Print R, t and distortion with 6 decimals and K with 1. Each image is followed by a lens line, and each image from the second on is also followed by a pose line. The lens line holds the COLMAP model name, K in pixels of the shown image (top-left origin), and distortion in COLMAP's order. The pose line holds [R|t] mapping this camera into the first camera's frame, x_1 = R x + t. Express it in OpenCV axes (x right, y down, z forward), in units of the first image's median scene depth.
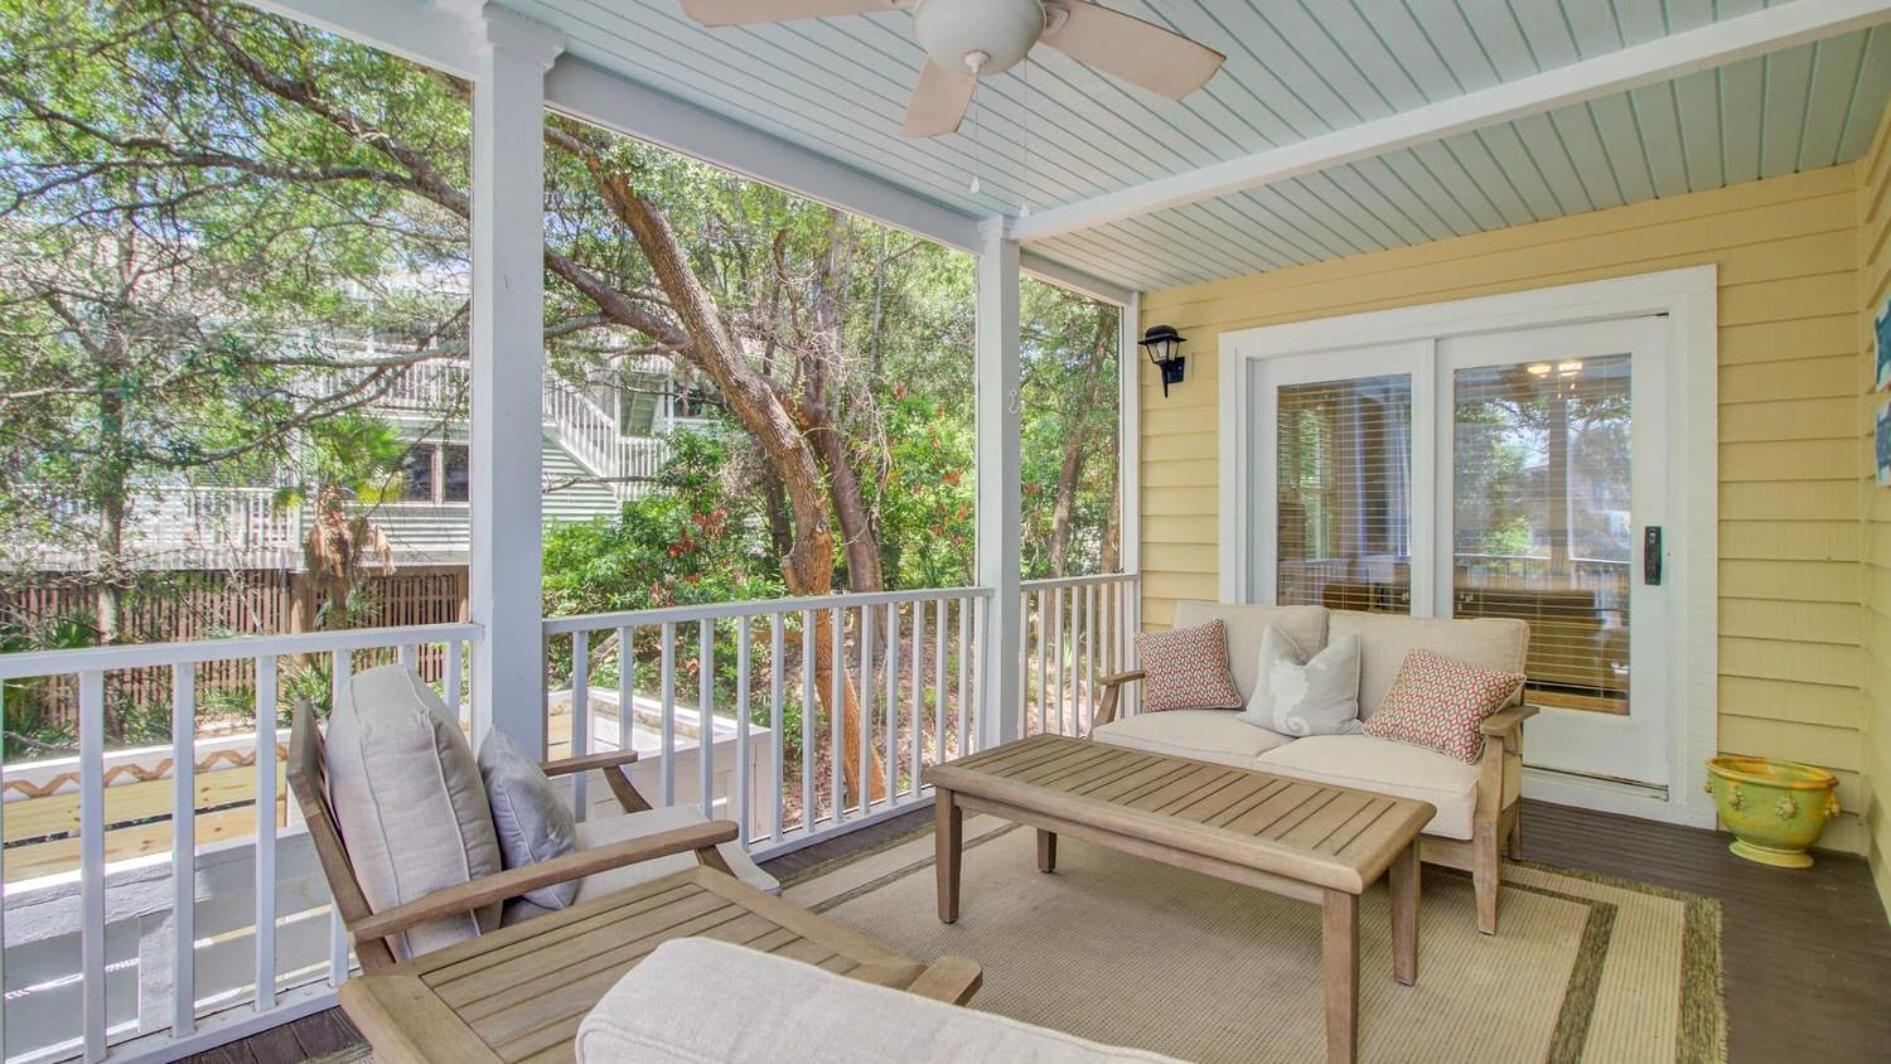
lens RADIAL K [[880.7, 0, 945.5], [0, 880.7, 532.0], [0, 0, 1]] dist [0.000220, 0.000020]
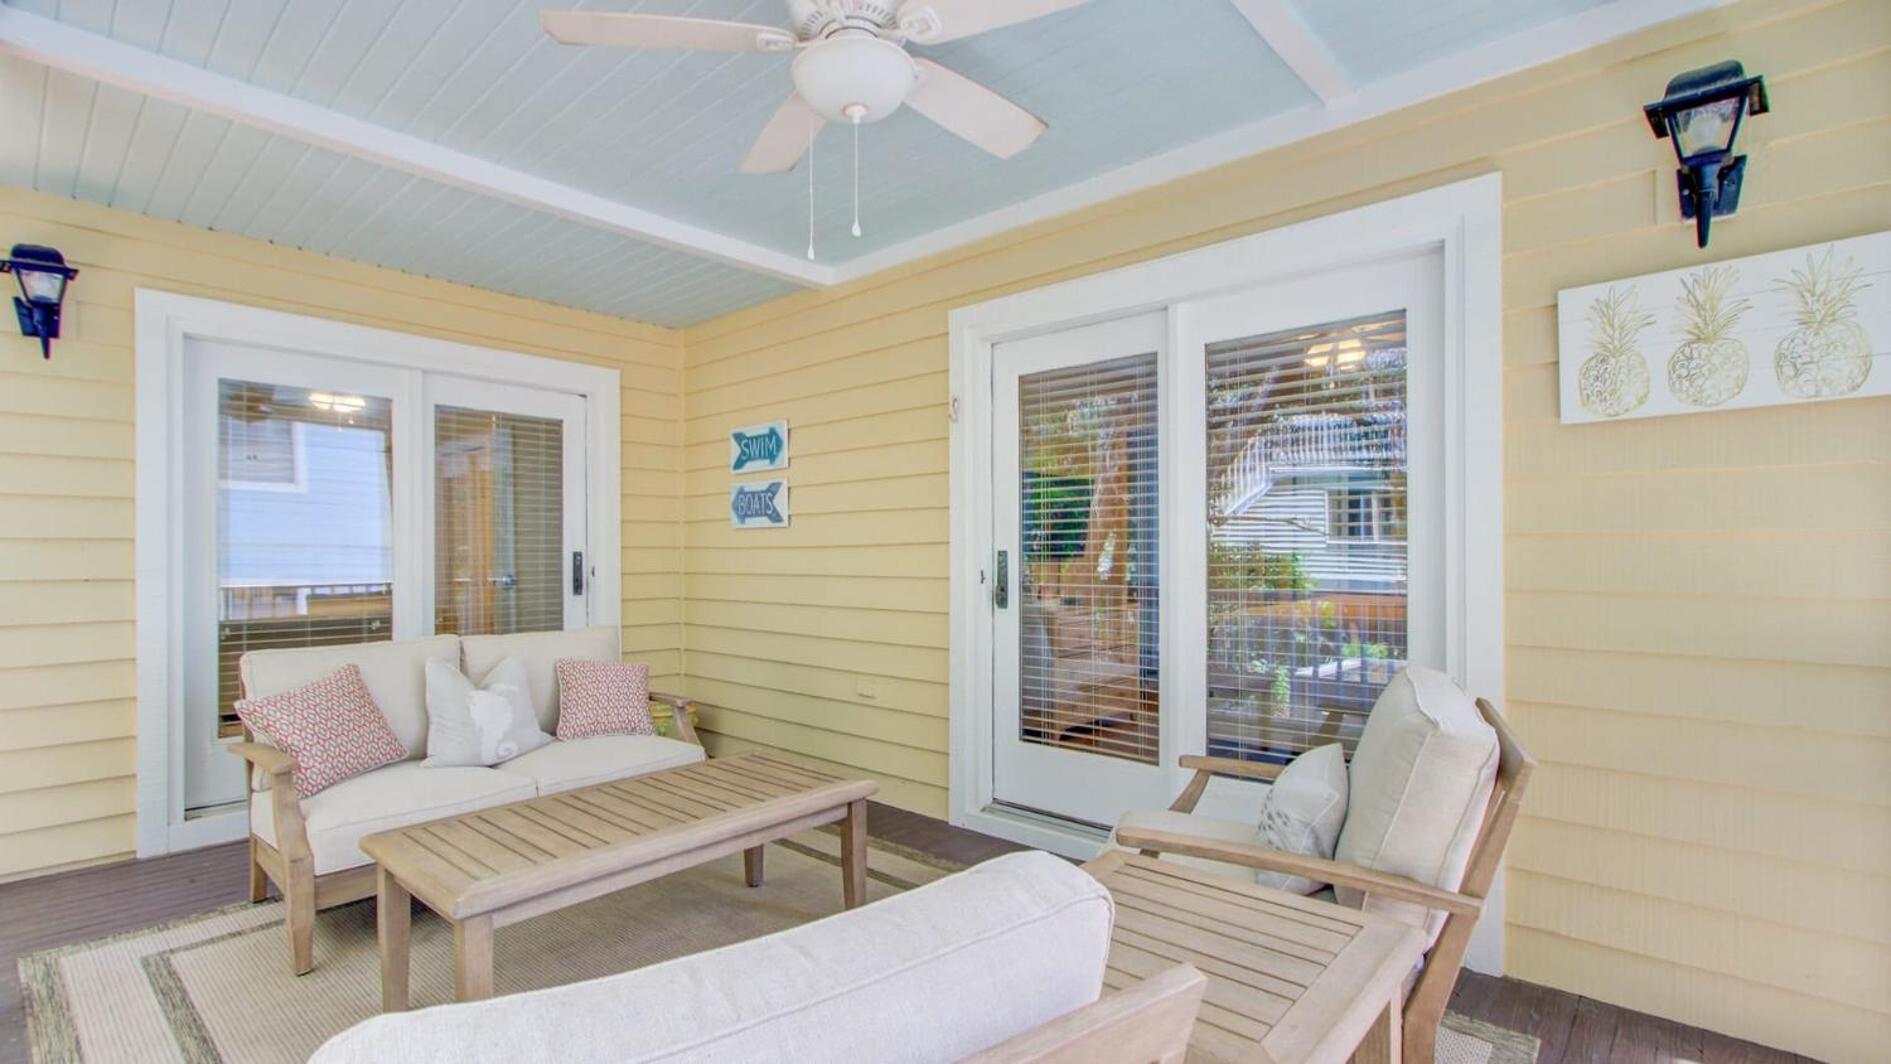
lens RADIAL K [[880.7, 0, 945.5], [0, 880.7, 532.0], [0, 0, 1]] dist [0.000220, 0.000020]
pose [[-0.008986, 0.017444, 0.999807, -0.664625], [0.010322, 0.999796, -0.017351, -0.008570], [-0.999906, 0.010164, -0.009164, 0.552593]]
